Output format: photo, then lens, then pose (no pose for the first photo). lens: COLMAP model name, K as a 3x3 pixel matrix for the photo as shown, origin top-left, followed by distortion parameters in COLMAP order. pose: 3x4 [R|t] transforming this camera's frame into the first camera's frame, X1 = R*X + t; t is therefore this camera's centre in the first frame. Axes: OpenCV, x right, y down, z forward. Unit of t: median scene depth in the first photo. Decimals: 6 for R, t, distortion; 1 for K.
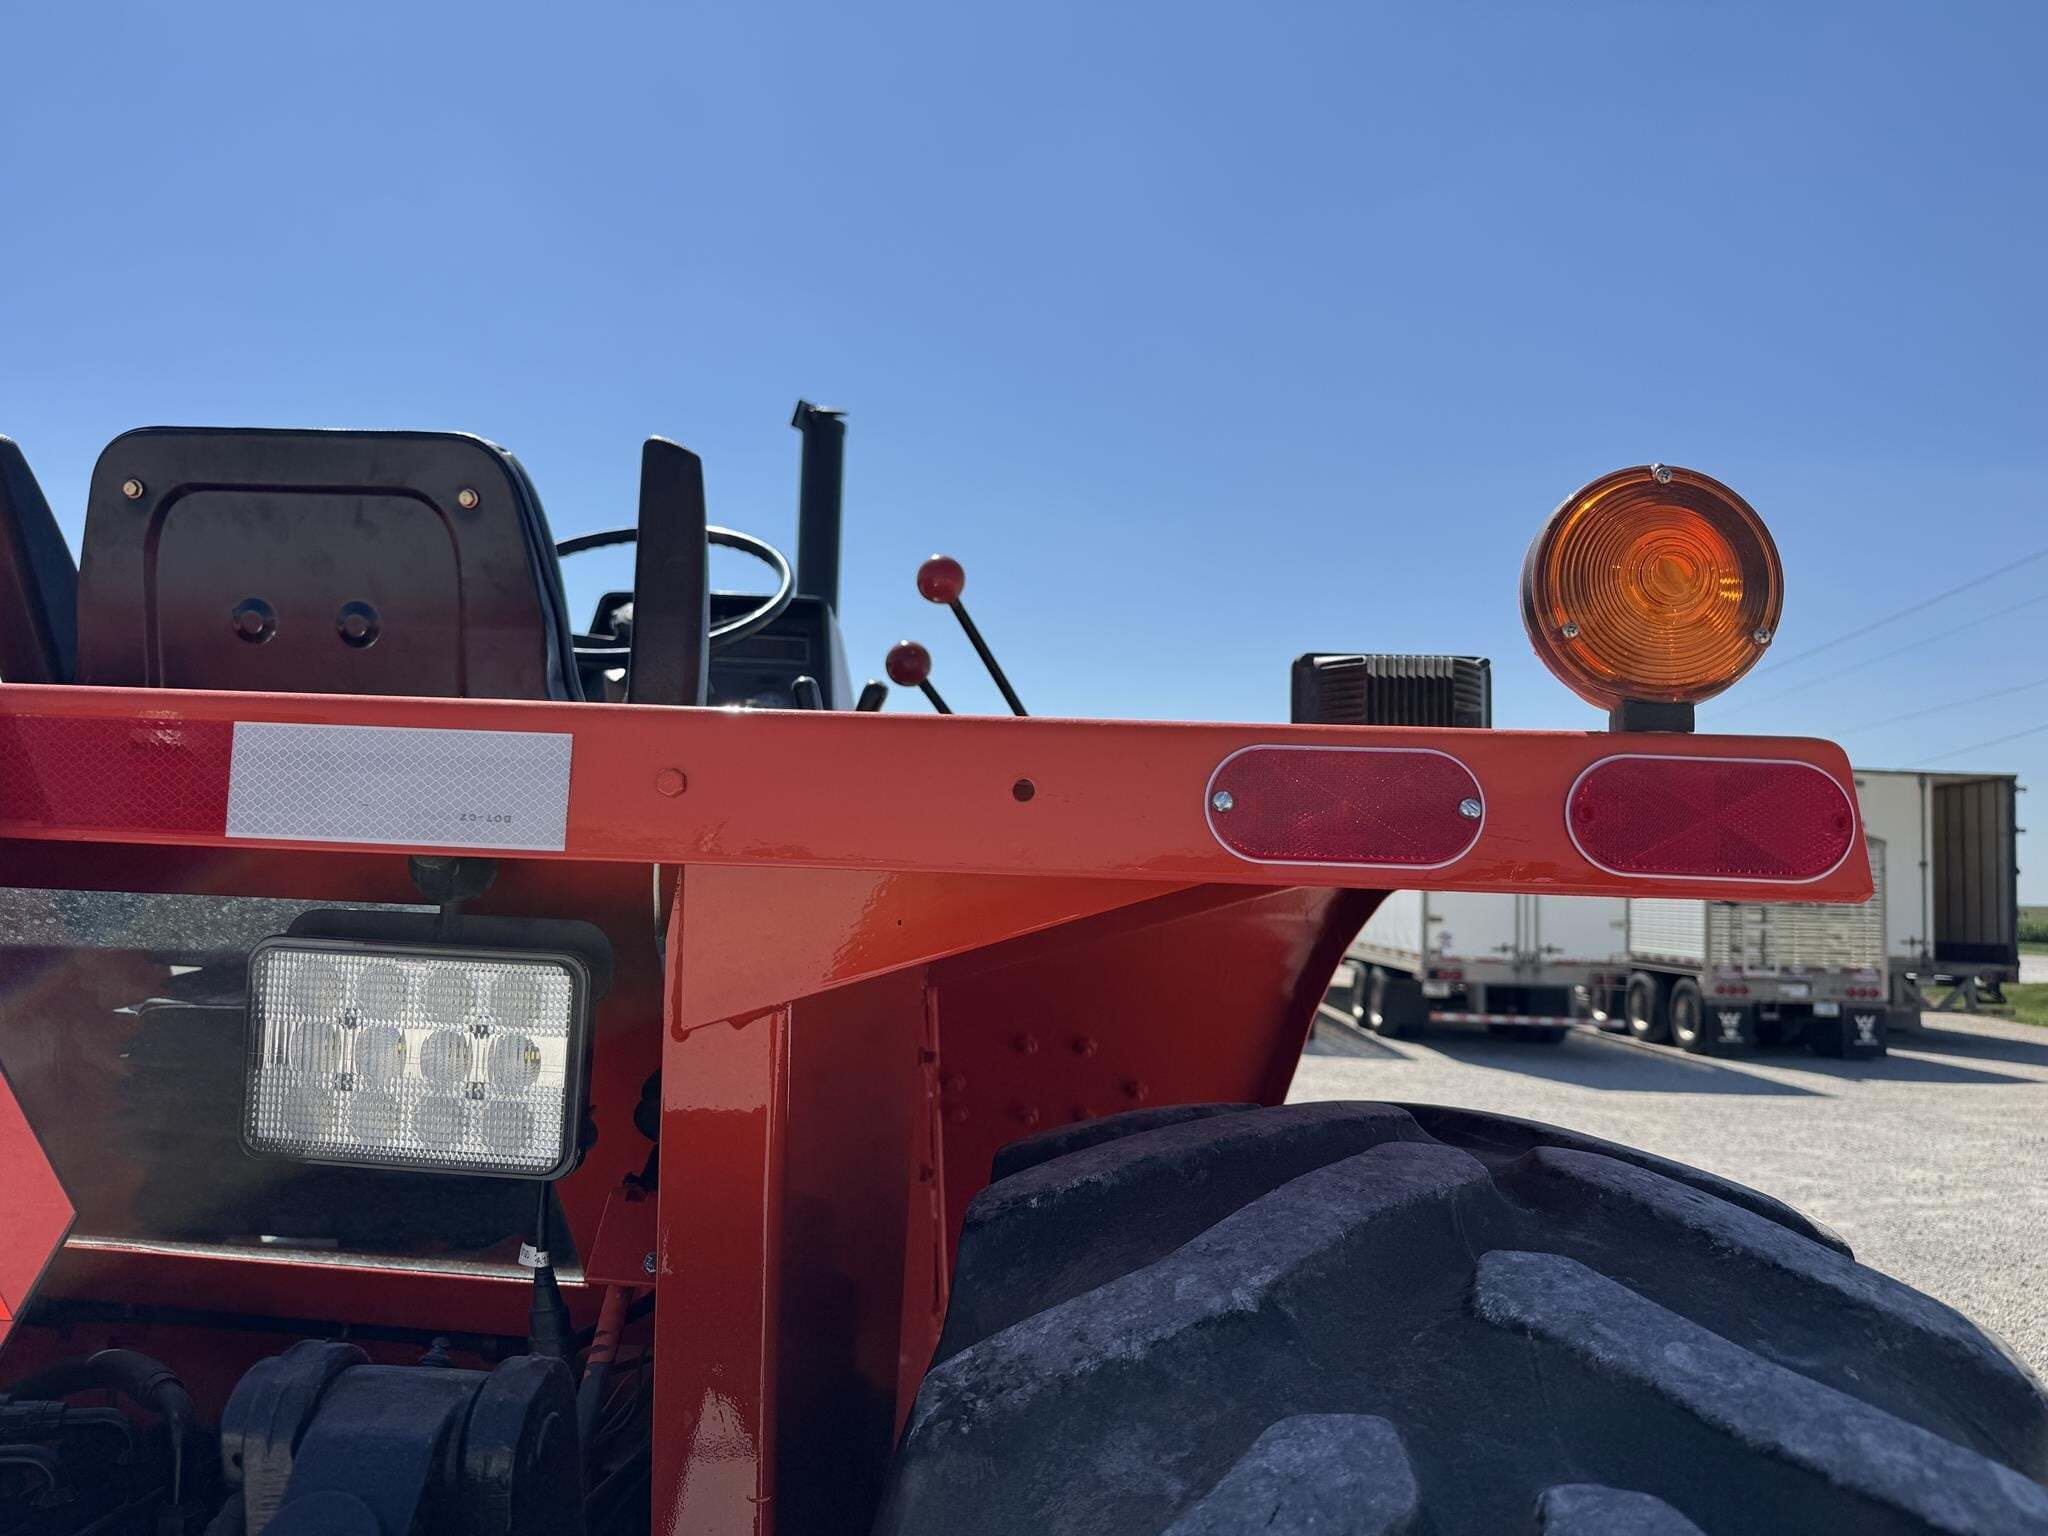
lens RADIAL K [[1464.7, 0, 1024.0], [0, 1464.7, 768.0], [0, 0, 1]] dist [0.090608, -0.124952]
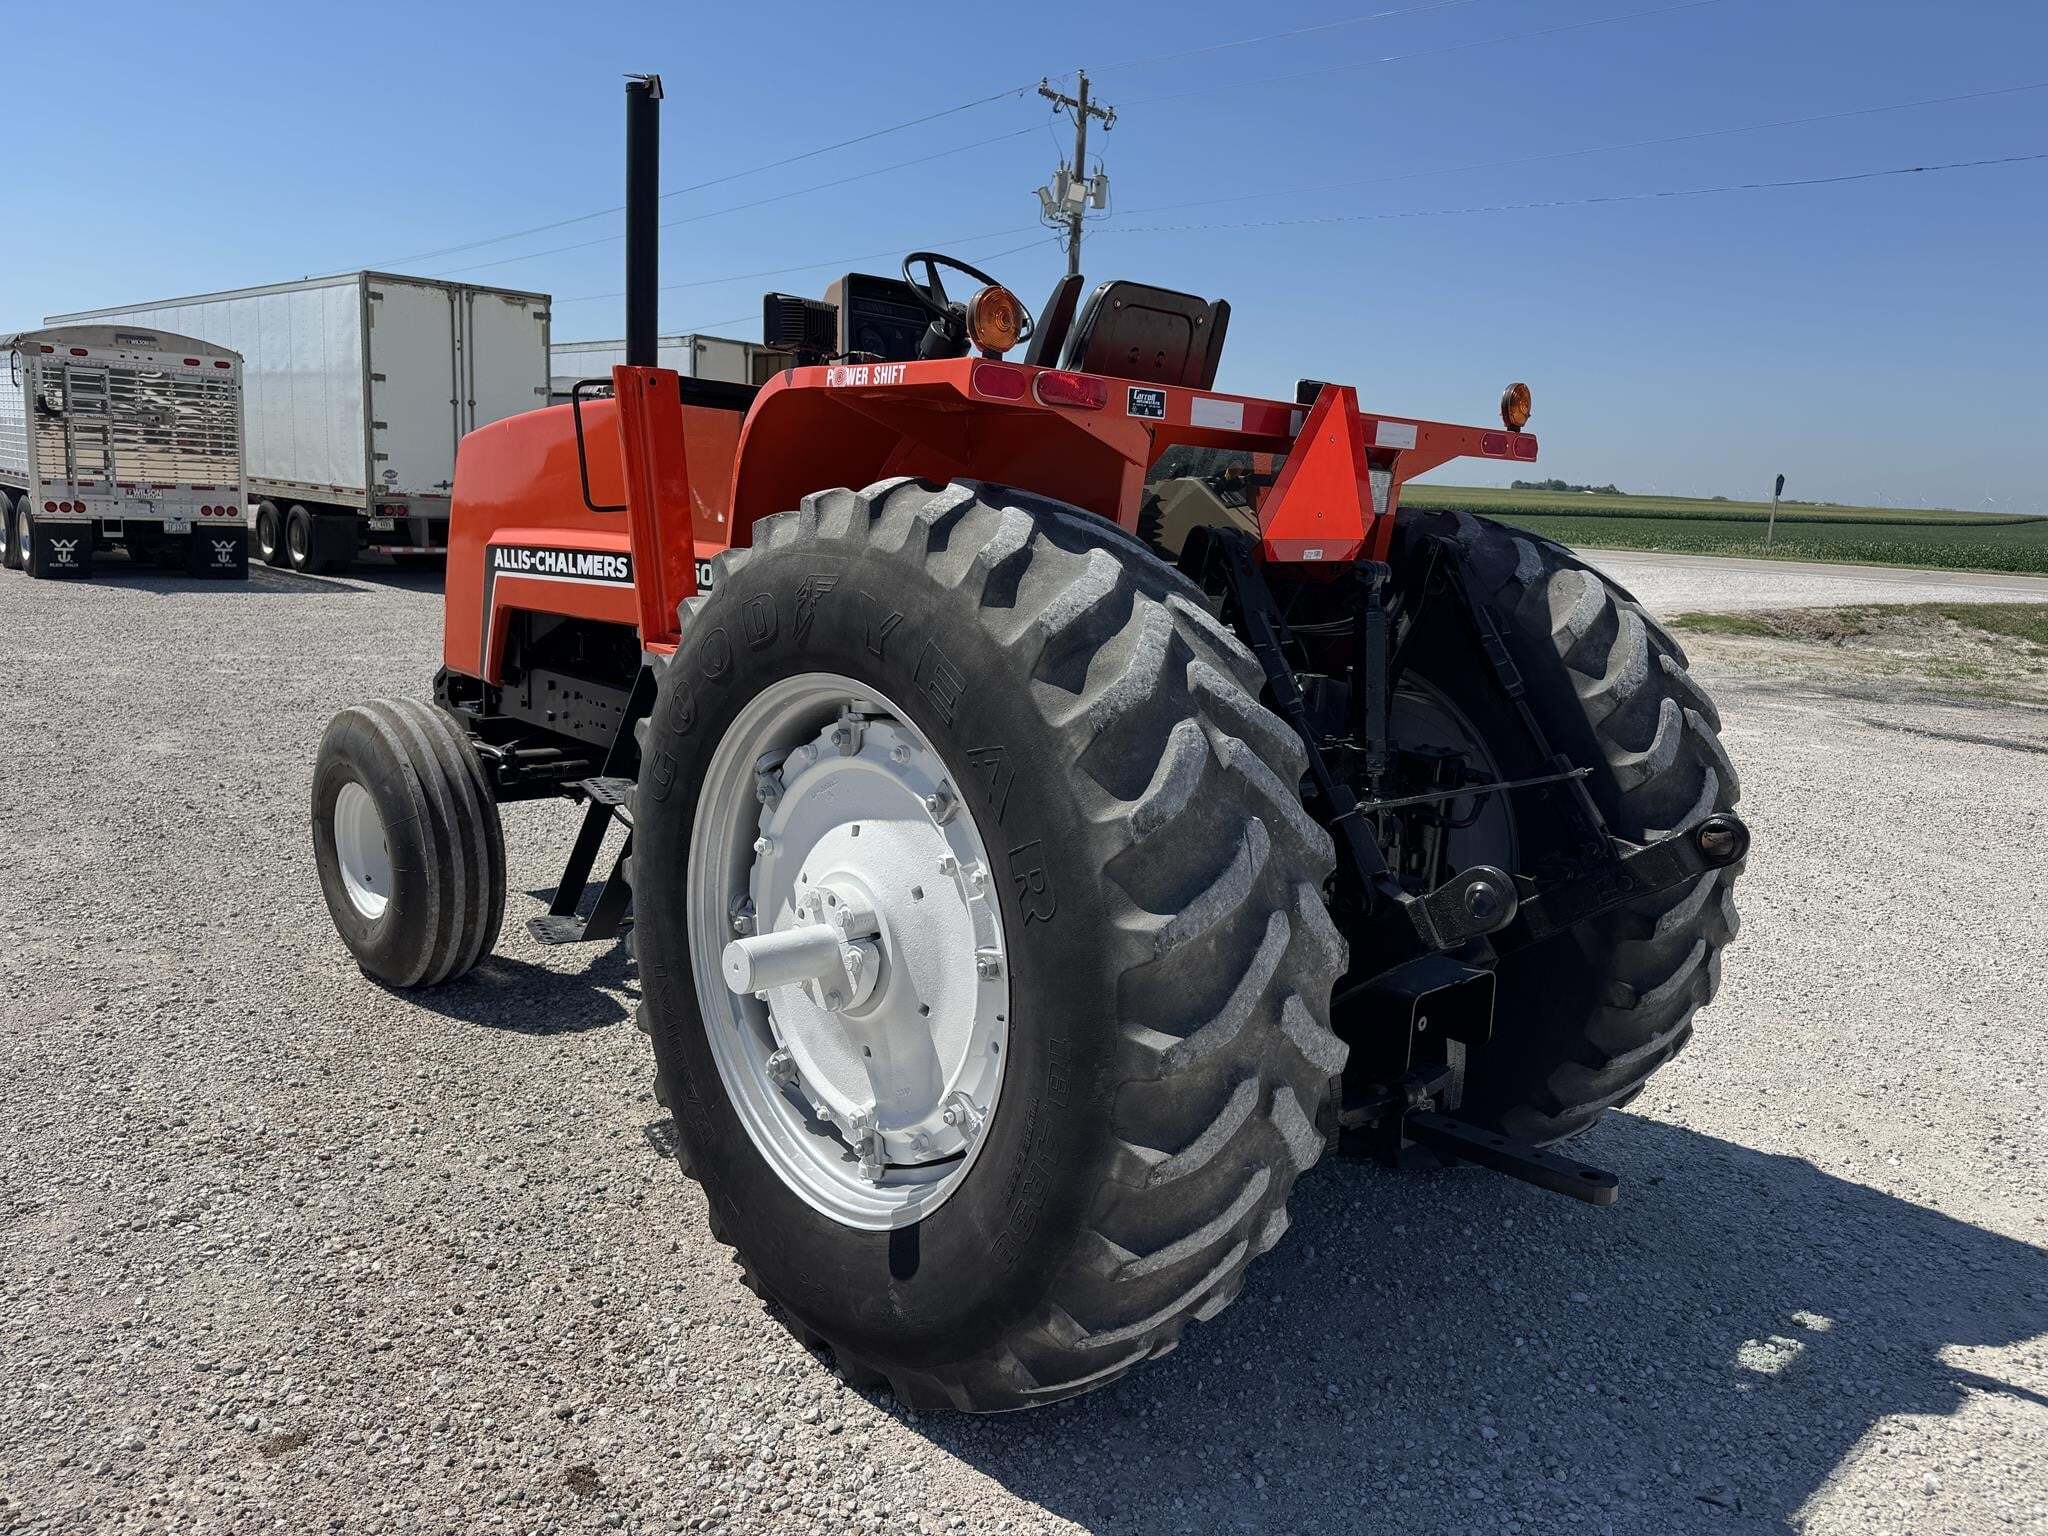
lens RADIAL K [[1464.7, 0, 1024.0], [0, 1464.7, 768.0], [0, 0, 1]] dist [0.090608, -0.124952]
pose [[0.682536, -0.136132, 0.718062, -0.145459], [-0.087714, 0.960140, 0.265401, -0.003600], [-0.725570, -0.244130, 0.643389, -0.045570]]
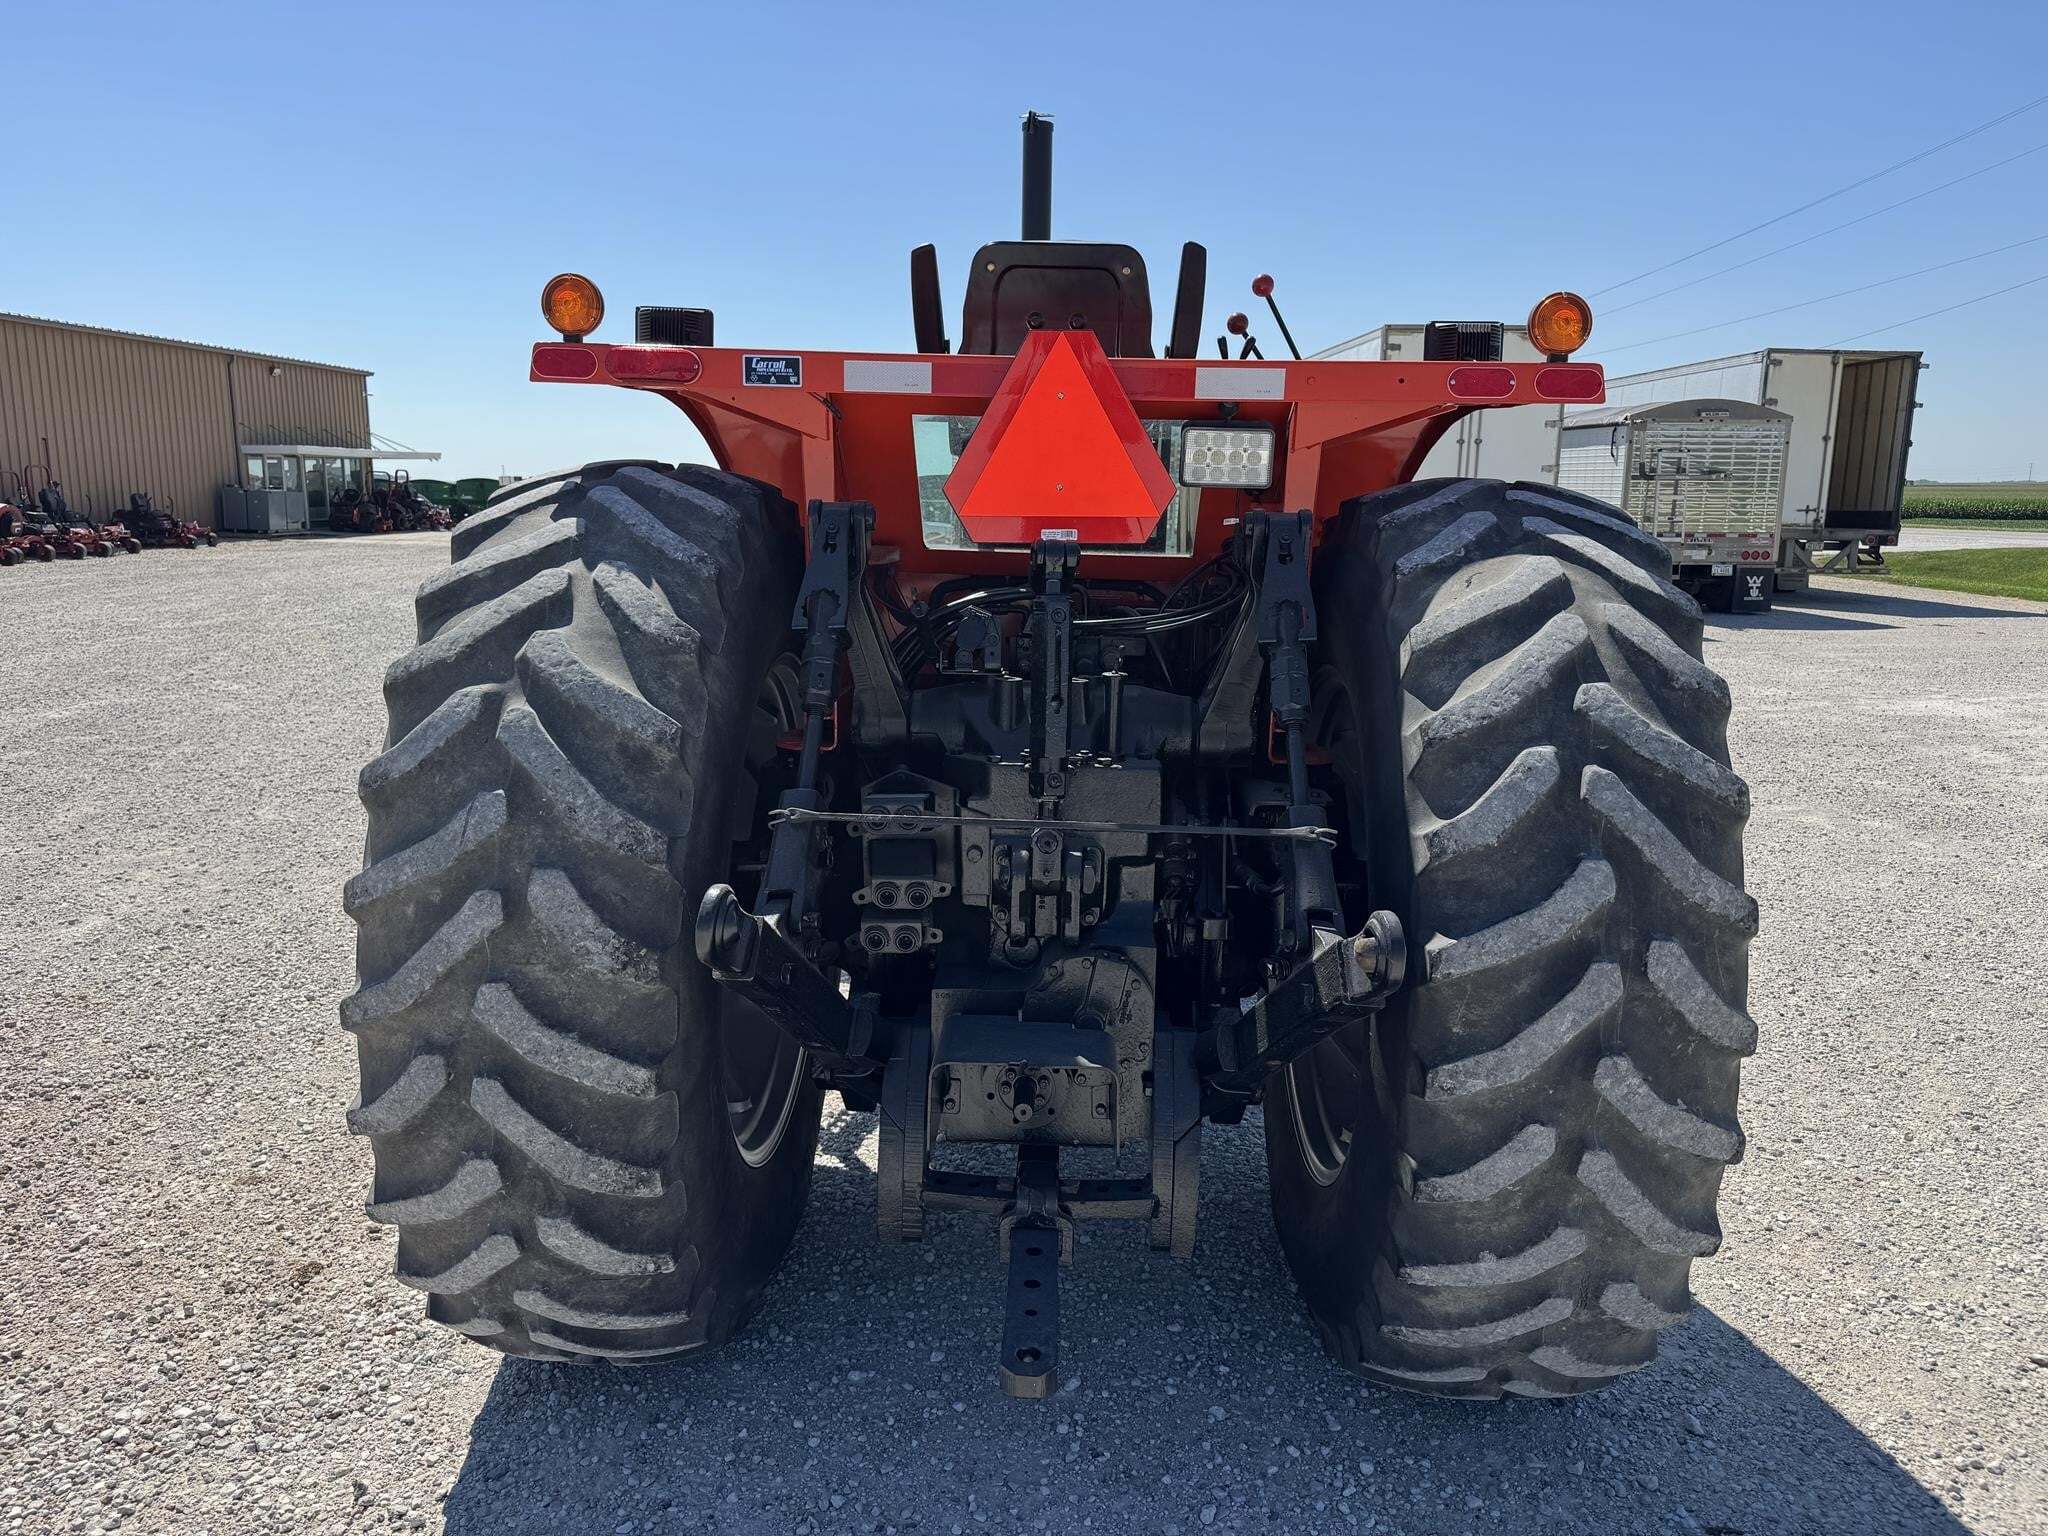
lens RADIAL K [[1463.2, 0, 1024.0], [0, 1463.2, 755.2], [0, 0, 1]] dist [0.062064, -0.123278]
pose [[0.998851, -0.028761, 0.038330, -0.033855], [0.017836, 0.965526, 0.259694, -0.001655], [-0.044478, -0.258712, 0.964930, -0.086199]]
